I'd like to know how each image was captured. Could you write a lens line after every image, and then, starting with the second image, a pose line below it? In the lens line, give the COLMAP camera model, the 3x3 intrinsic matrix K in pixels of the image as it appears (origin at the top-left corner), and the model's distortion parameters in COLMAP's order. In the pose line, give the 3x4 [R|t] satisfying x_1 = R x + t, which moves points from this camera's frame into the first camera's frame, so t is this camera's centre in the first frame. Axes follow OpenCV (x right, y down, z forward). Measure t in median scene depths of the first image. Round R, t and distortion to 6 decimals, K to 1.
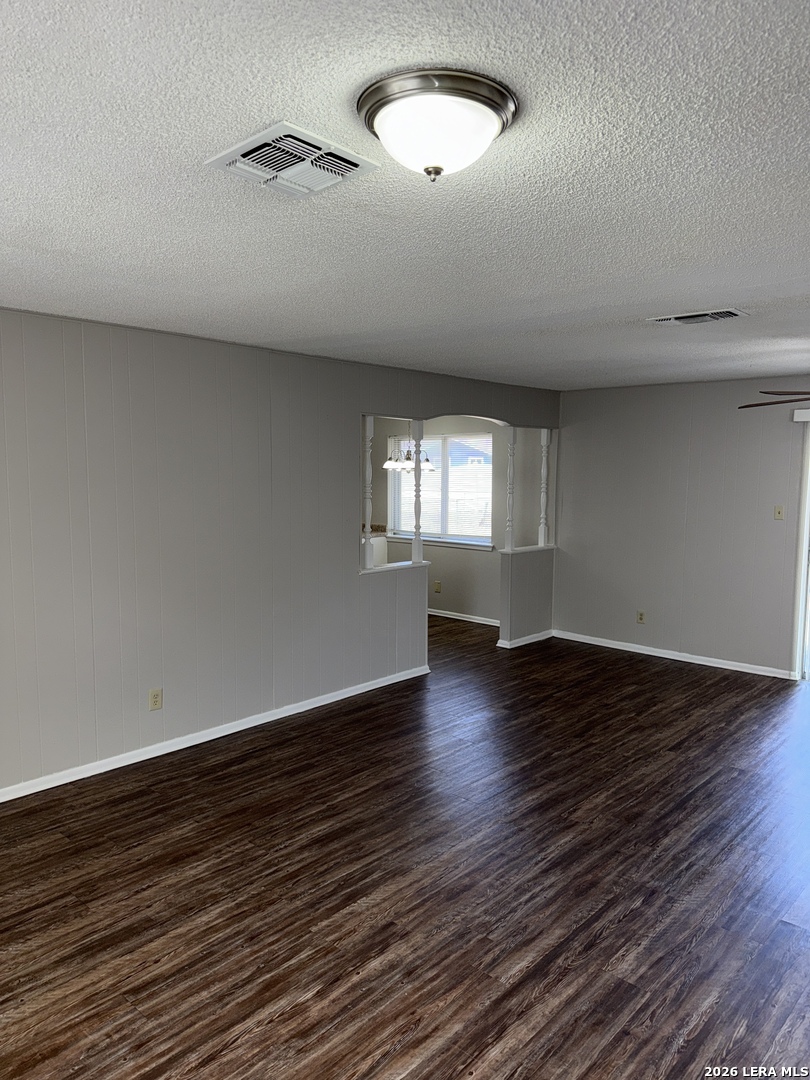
lens RADIAL K [[774.4, 0, 404.2], [0, 774.4, 545.7], [0, 0, 1]] dist [0.050273, -0.077913]
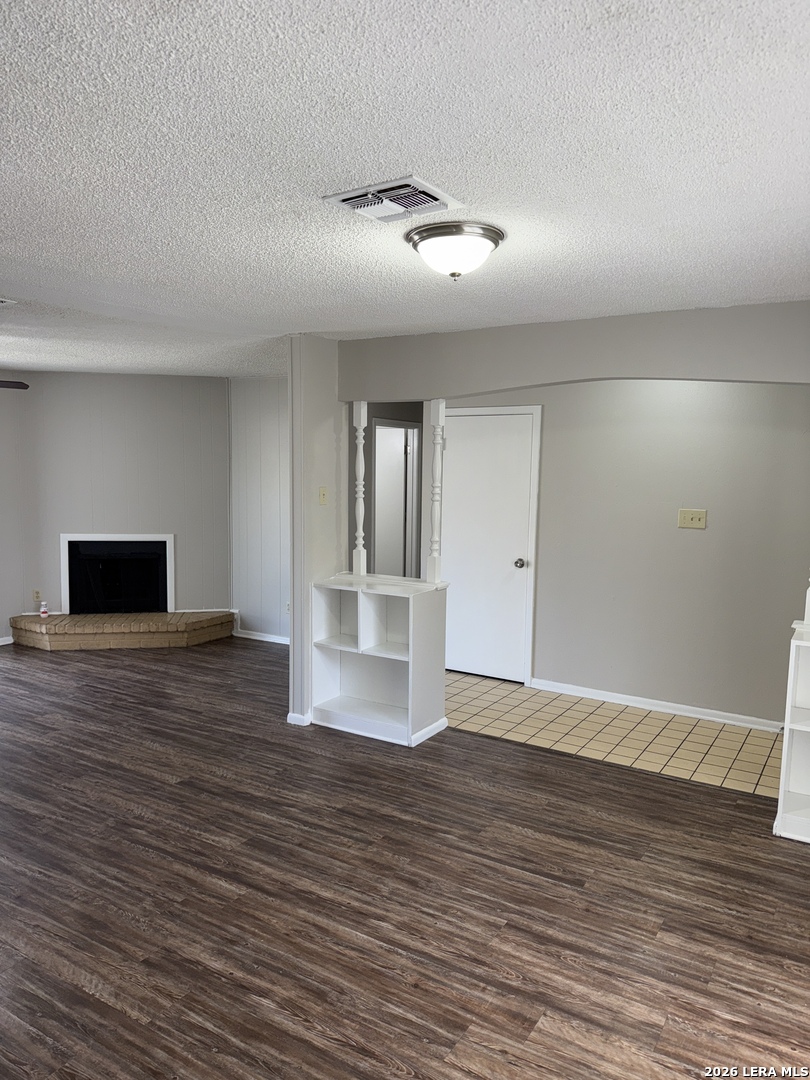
lens RADIAL K [[774.4, 0, 396.1], [0, 774.4, 557.8], [0, 0, 1]] dist [0.050273, -0.077913]
pose [[-0.180470, -0.136194, 0.974106, -1.017910], [0.087162, 0.984256, 0.153762, -0.103694], [-0.979711, 0.112655, -0.165758, 0.933965]]
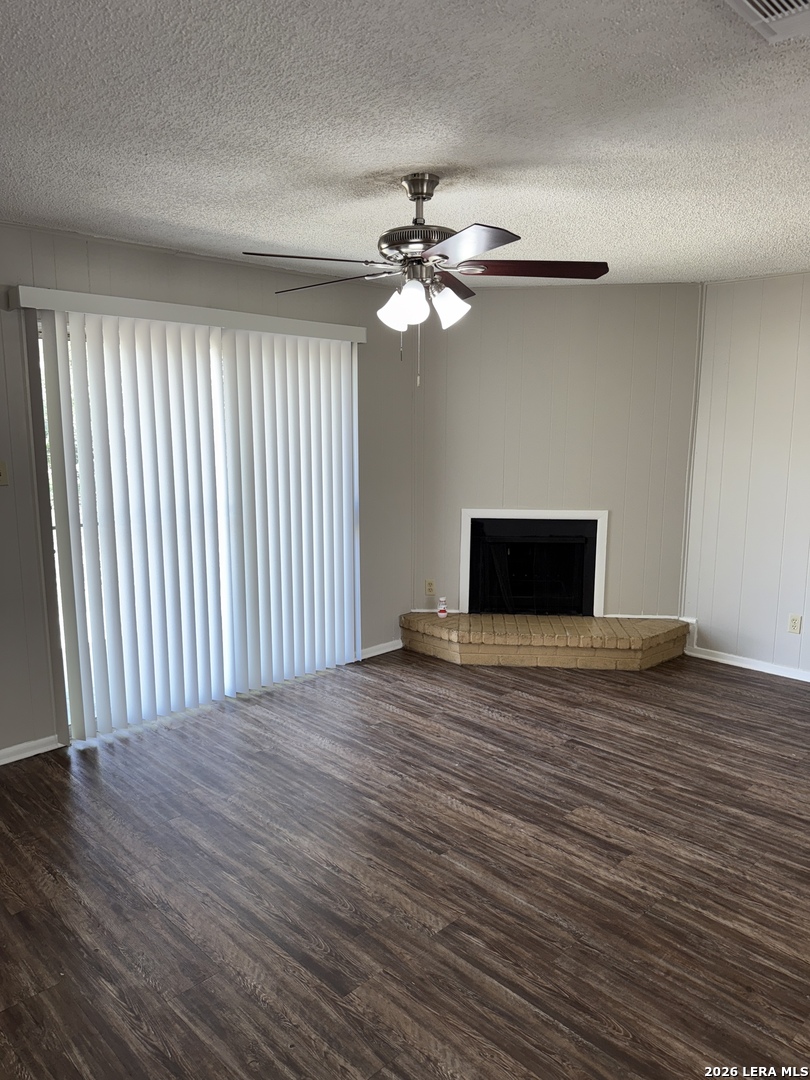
lens RADIAL K [[774.4, 0, 410.7], [0, 774.4, 534.2], [0, 0, 1]] dist [0.050273, -0.077913]
pose [[0.051367, -0.159175, 0.985913, -0.089003], [0.094898, 0.983527, 0.153845, -0.138132], [-0.994161, 0.085658, 0.065626, 1.725888]]
